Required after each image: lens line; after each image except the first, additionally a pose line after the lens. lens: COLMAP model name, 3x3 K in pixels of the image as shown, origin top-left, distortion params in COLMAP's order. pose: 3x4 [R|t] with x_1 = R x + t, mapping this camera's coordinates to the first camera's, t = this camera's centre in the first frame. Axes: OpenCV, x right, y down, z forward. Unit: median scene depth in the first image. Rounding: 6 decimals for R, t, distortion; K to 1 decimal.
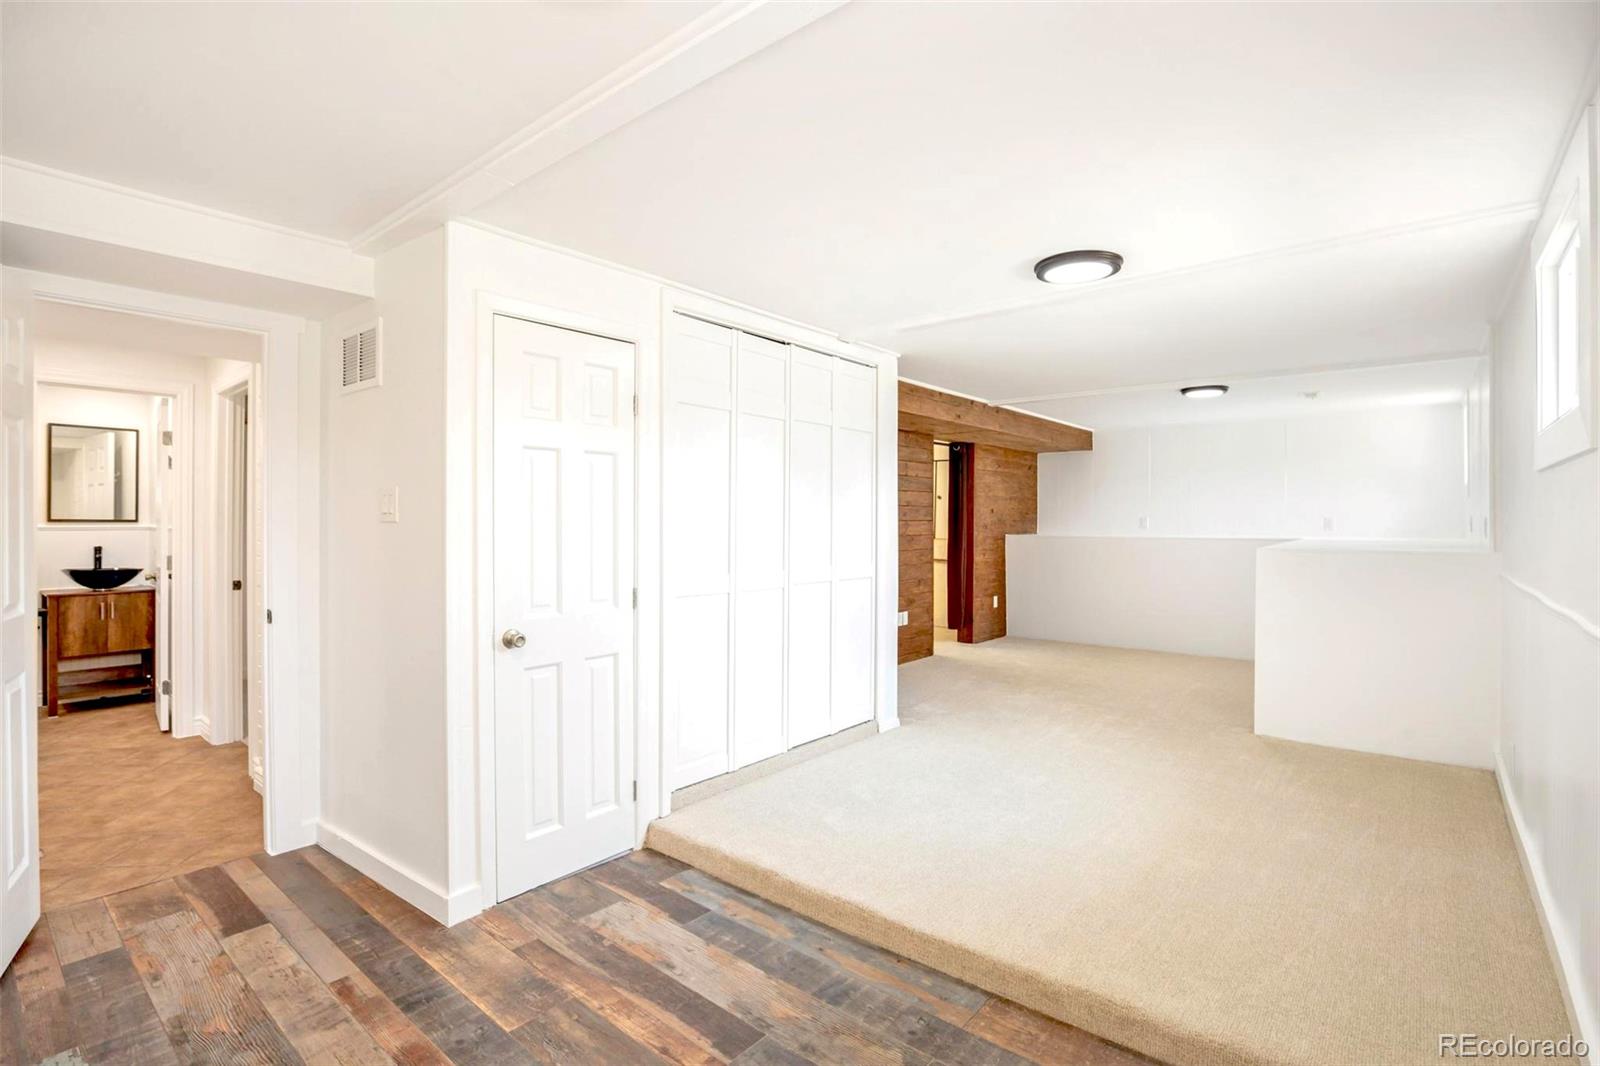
lens RADIAL K [[752.0, 0, 814.2], [0, 752.0, 512.6], [0, 0, 1]] dist [-0.044067, 0.005377]
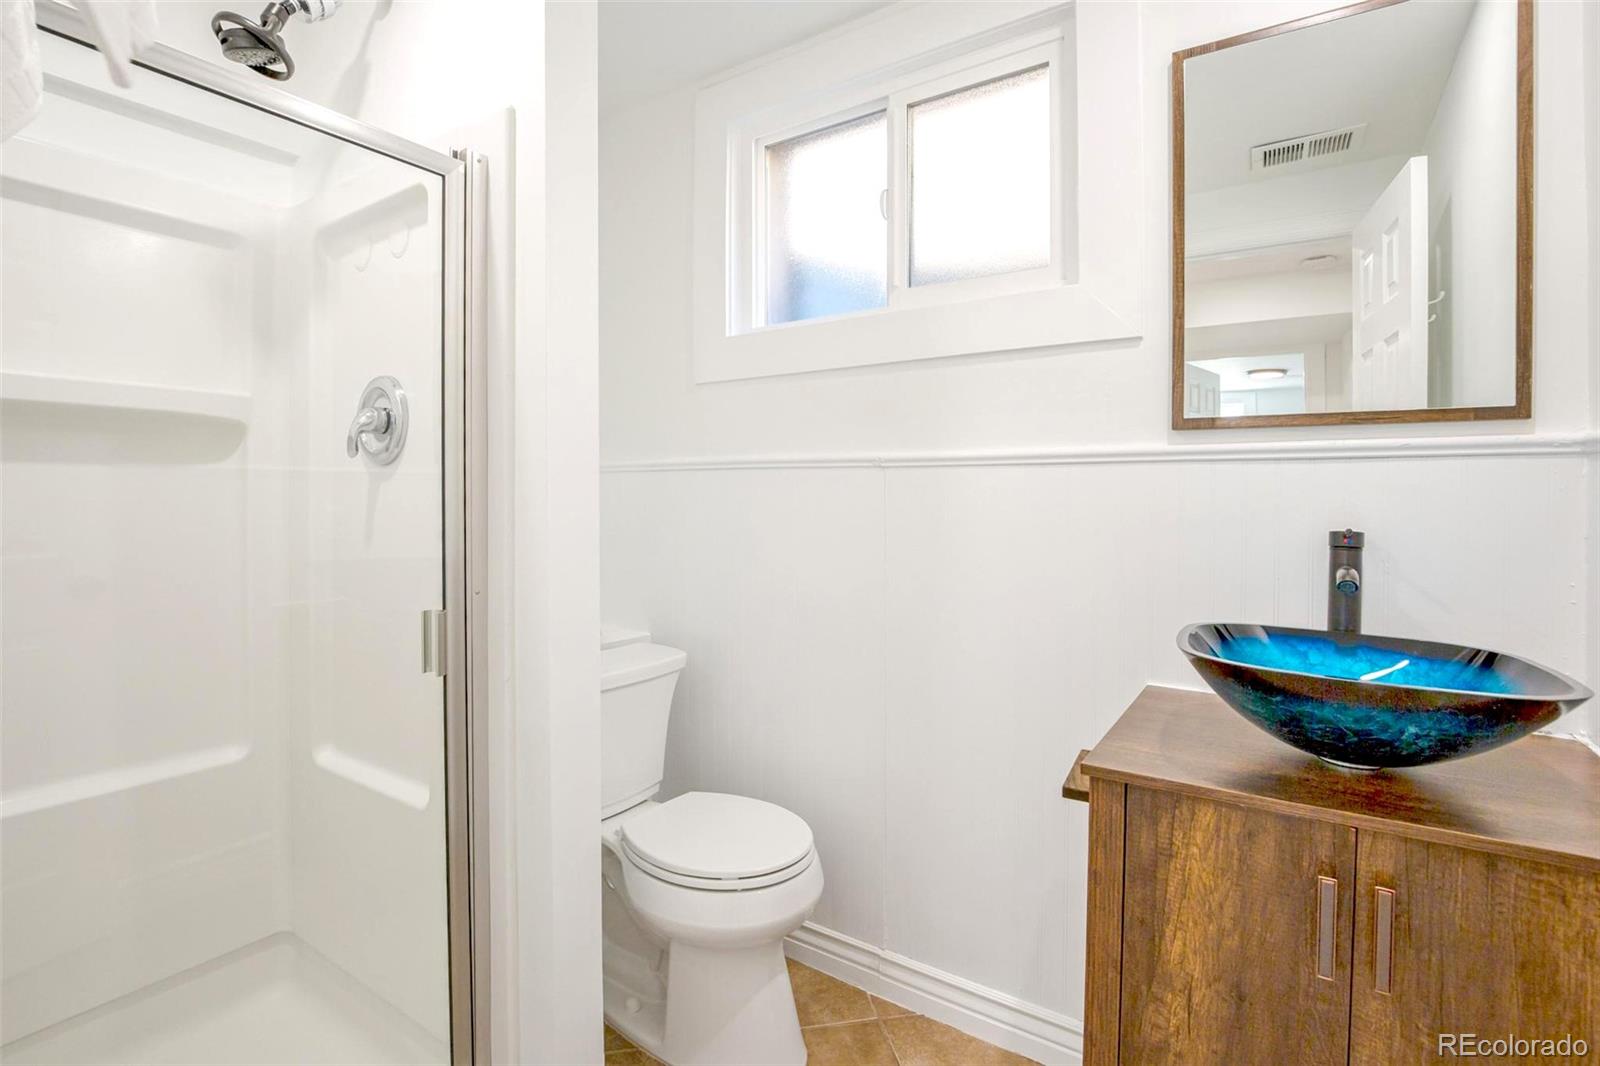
lens RADIAL K [[752.0, 0, 814.2], [0, 752.0, 512.6], [0, 0, 1]] dist [-0.044067, 0.005377]
pose [[0.091617, 0.023339, -0.995521, -0.803582], [0.012062, 0.999626, 0.024546, 0.034511], [0.995721, -0.014256, 0.091301, 0.840506]]
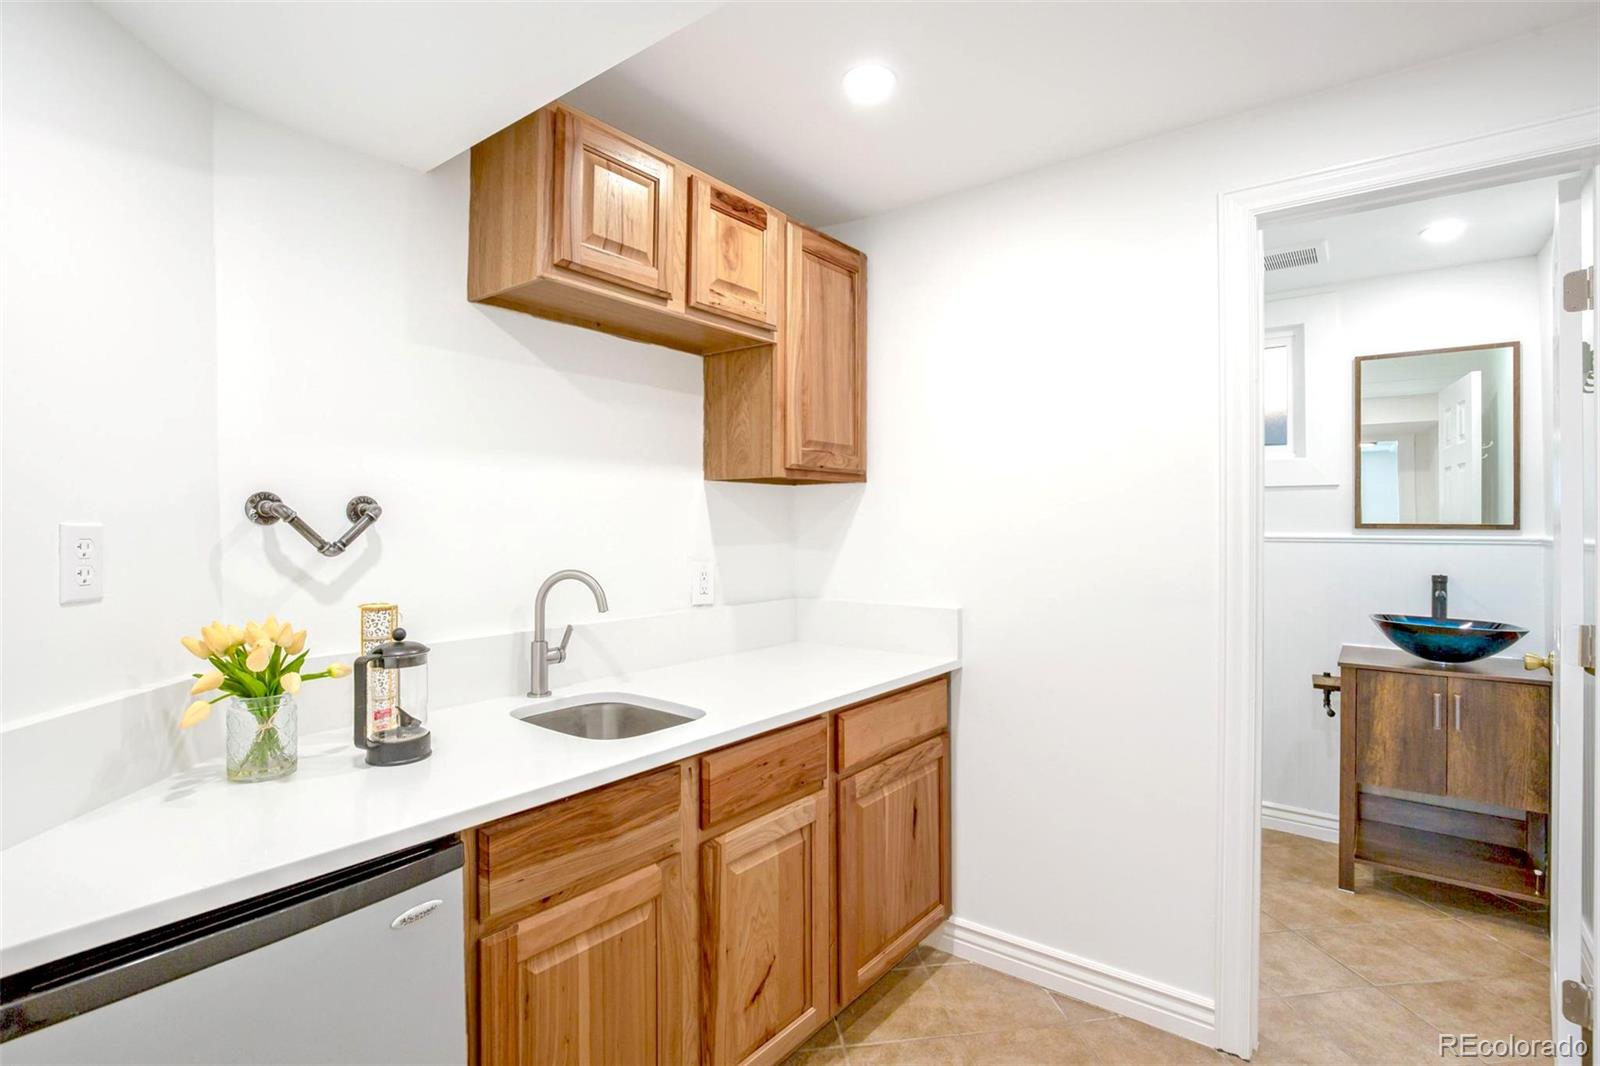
lens RADIAL K [[755.9, 0, 796.2], [0, 755.9, 528.2], [0, 0, 1]] dist [-0.026790, -0.000259]
pose [[0.016801, 0.004101, -0.999850, -0.474863], [0.009180, 0.999949, 0.004255, 0.006135], [0.999817, -0.009250, 0.016763, 0.539927]]
